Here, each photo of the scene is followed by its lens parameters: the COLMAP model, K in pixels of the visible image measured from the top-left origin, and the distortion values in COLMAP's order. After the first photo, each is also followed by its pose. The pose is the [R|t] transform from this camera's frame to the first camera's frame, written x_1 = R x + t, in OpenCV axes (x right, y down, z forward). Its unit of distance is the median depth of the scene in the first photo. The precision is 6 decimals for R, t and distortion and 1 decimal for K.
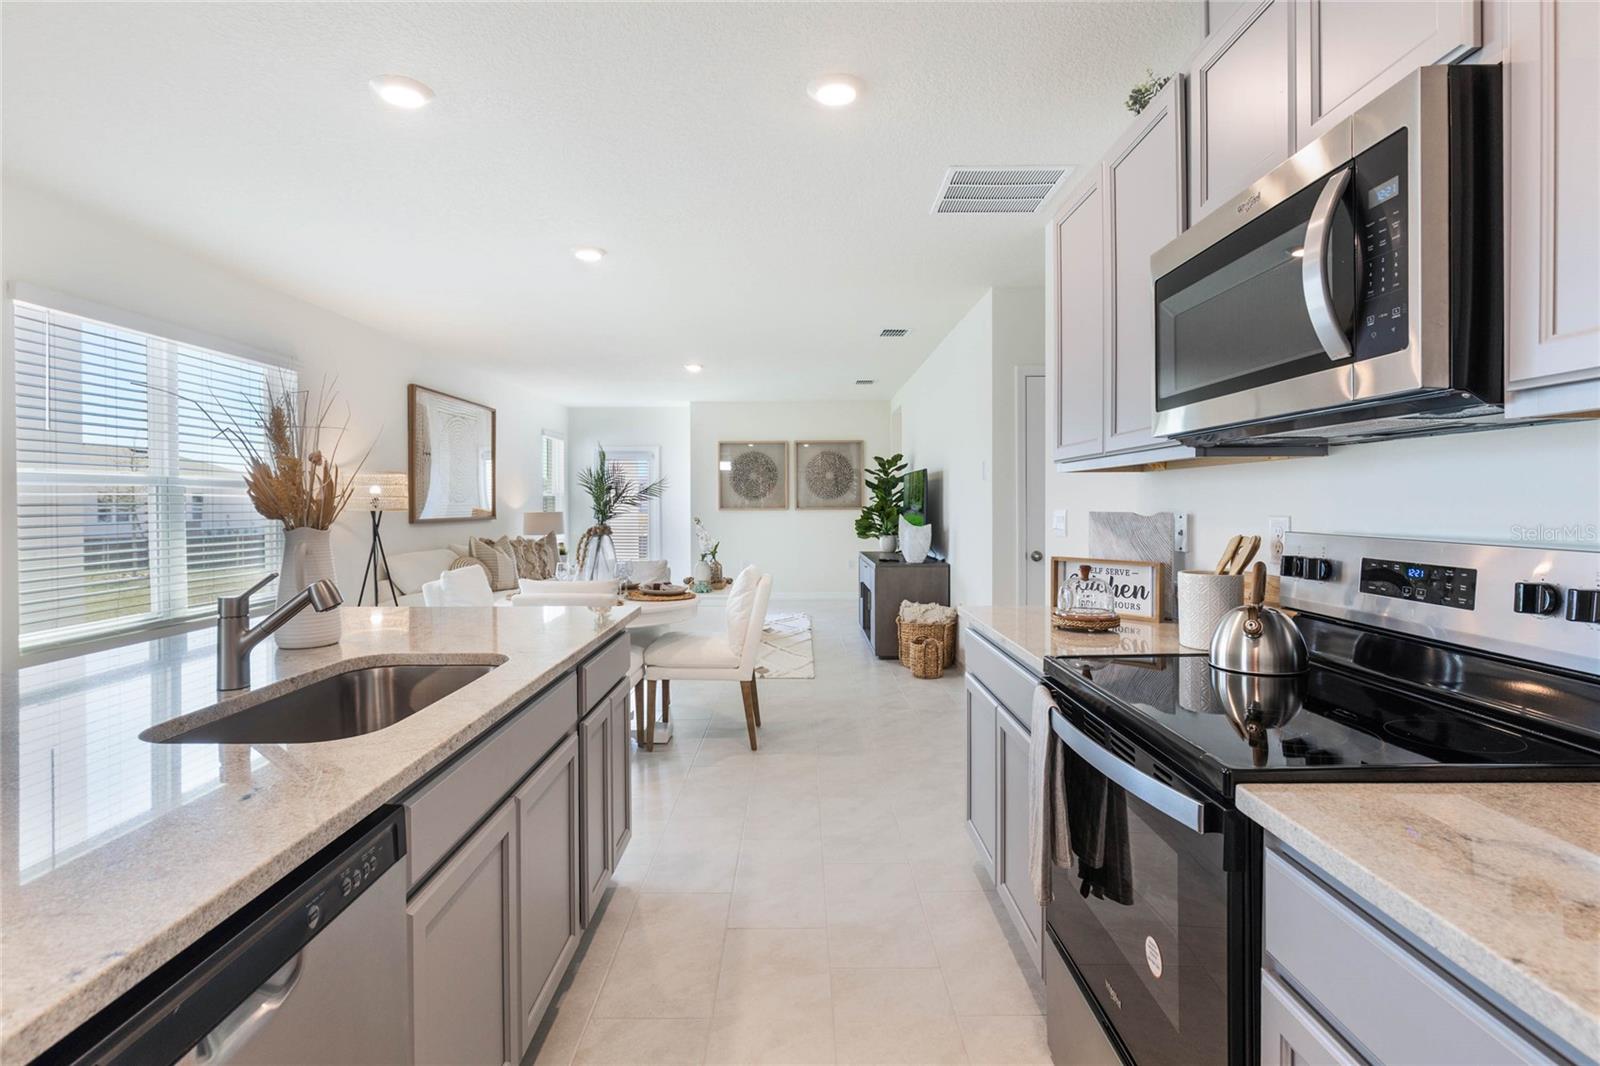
lens RADIAL K [[767.1, 0, 797.2], [0, 767.1, 519.3], [0, 0, 1]] dist [0.001909, 0.000053]
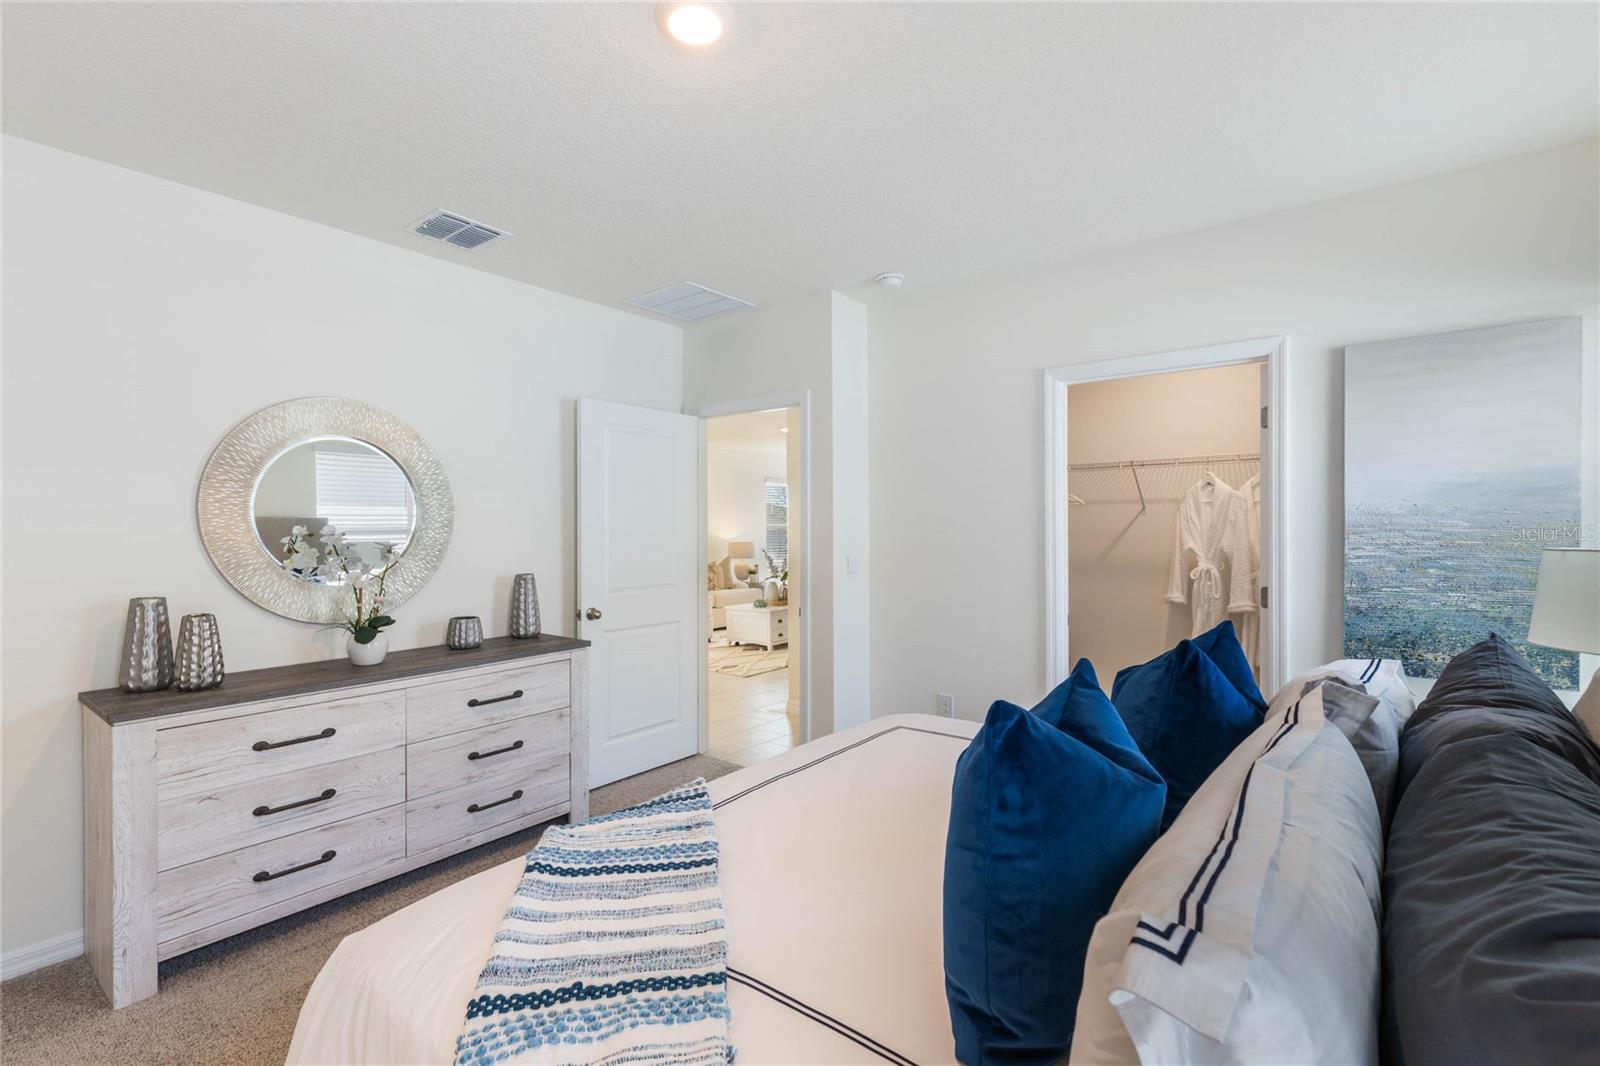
lens RADIAL K [[726.9, 0, 802.3], [0, 726.9, 532.5], [0, 0, 1]] dist [0.007751, -0.000030]
pose [[0.792499, 0.005058, -0.609852, 0.650800], [-0.011288, 0.999916, -0.006376, -0.022459], [0.609769, 0.011937, 0.792489, 0.069105]]
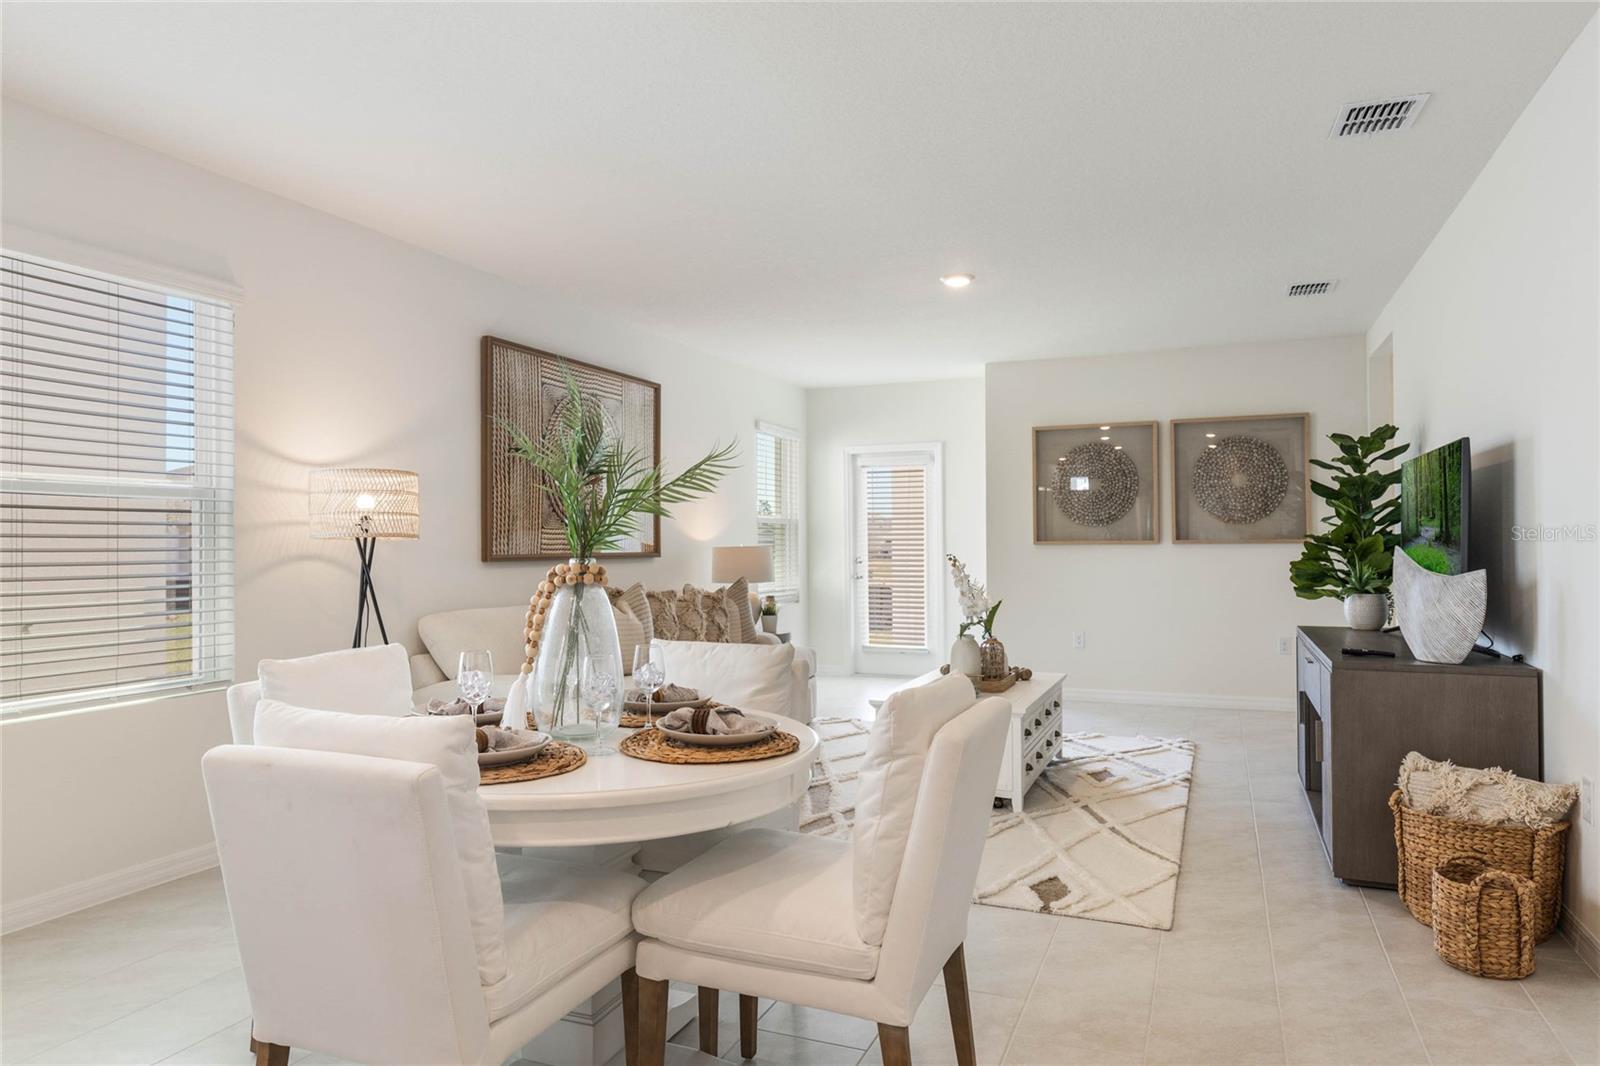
lens RADIAL K [[1005.3, 0, 800.0], [0, 1005.3, 533.0], [0, 0, 1]] dist [0.006162, 0.000944]
pose [[0.924195, -0.005598, -0.381879, 0.036460], [-0.005913, 0.999563, -0.028964, 0.003676], [0.381874, 0.029027, 0.923758, 0.311661]]
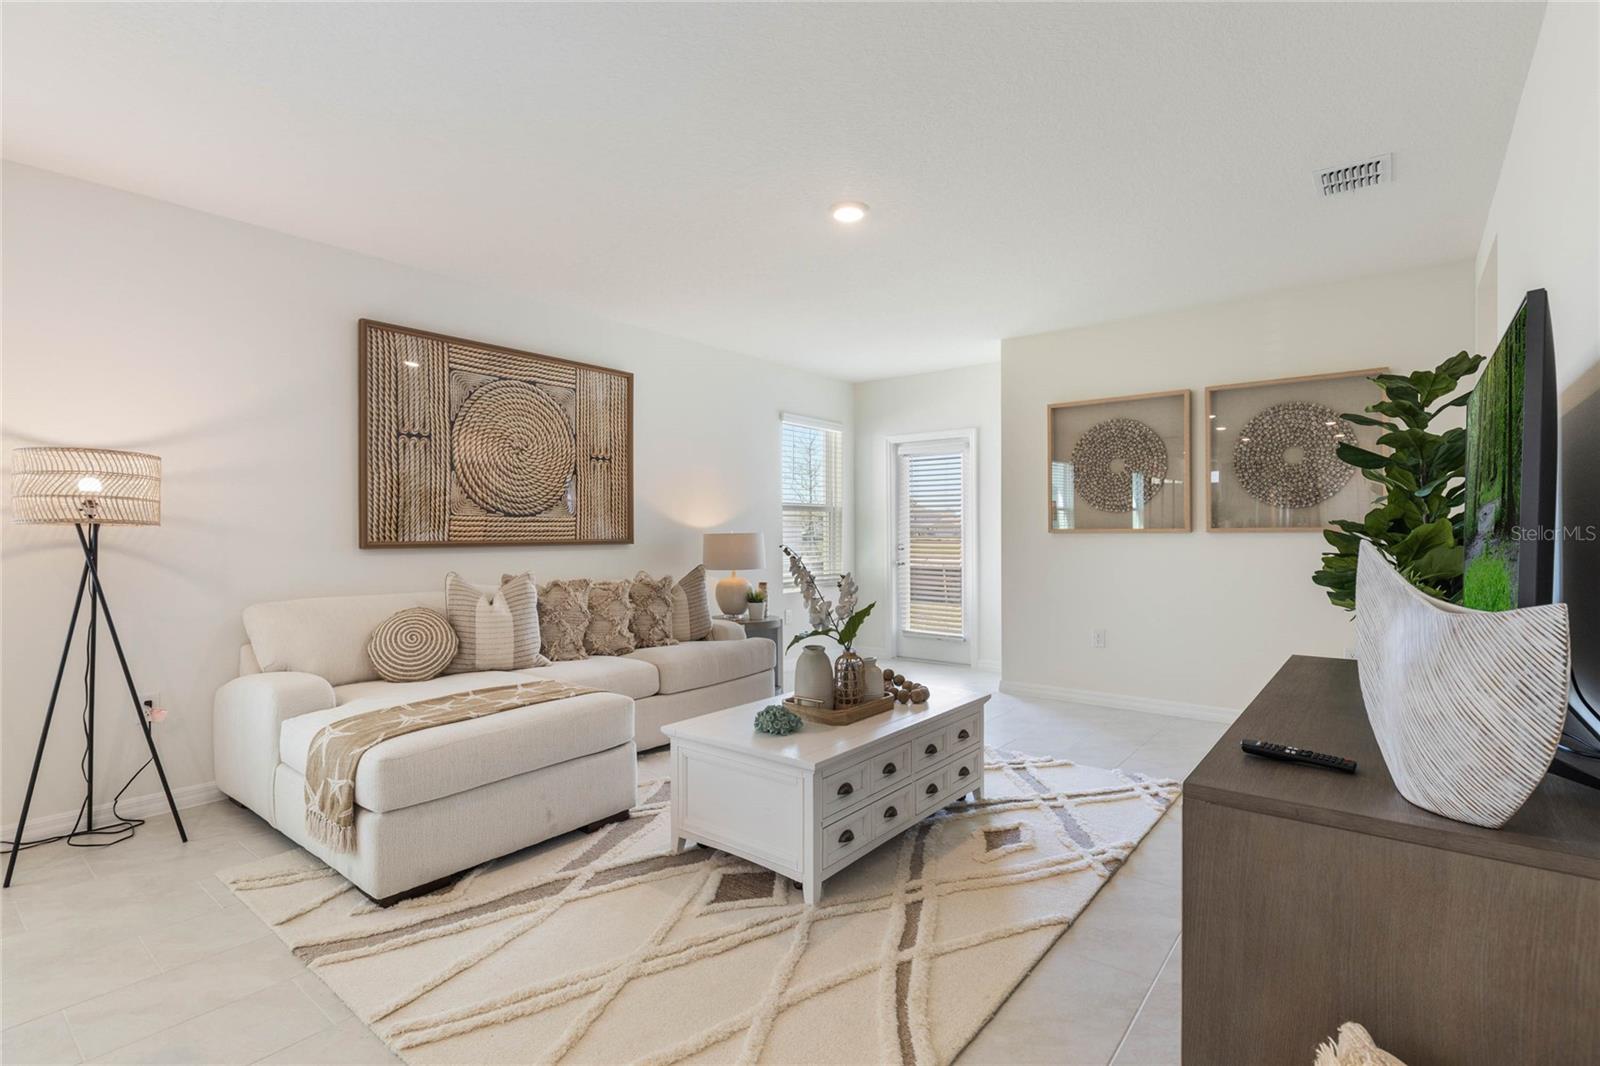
lens RADIAL K [[753.8, 0, 796.4], [0, 753.8, 534.5], [0, 0, 1]] dist [-0.003680, -0.001019]
pose [[0.781972, 0.003882, -0.623301, 0.125619], [-0.012953, 0.999866, -0.010022, -0.003998], [0.623178, 0.015910, 0.781918, 0.667627]]
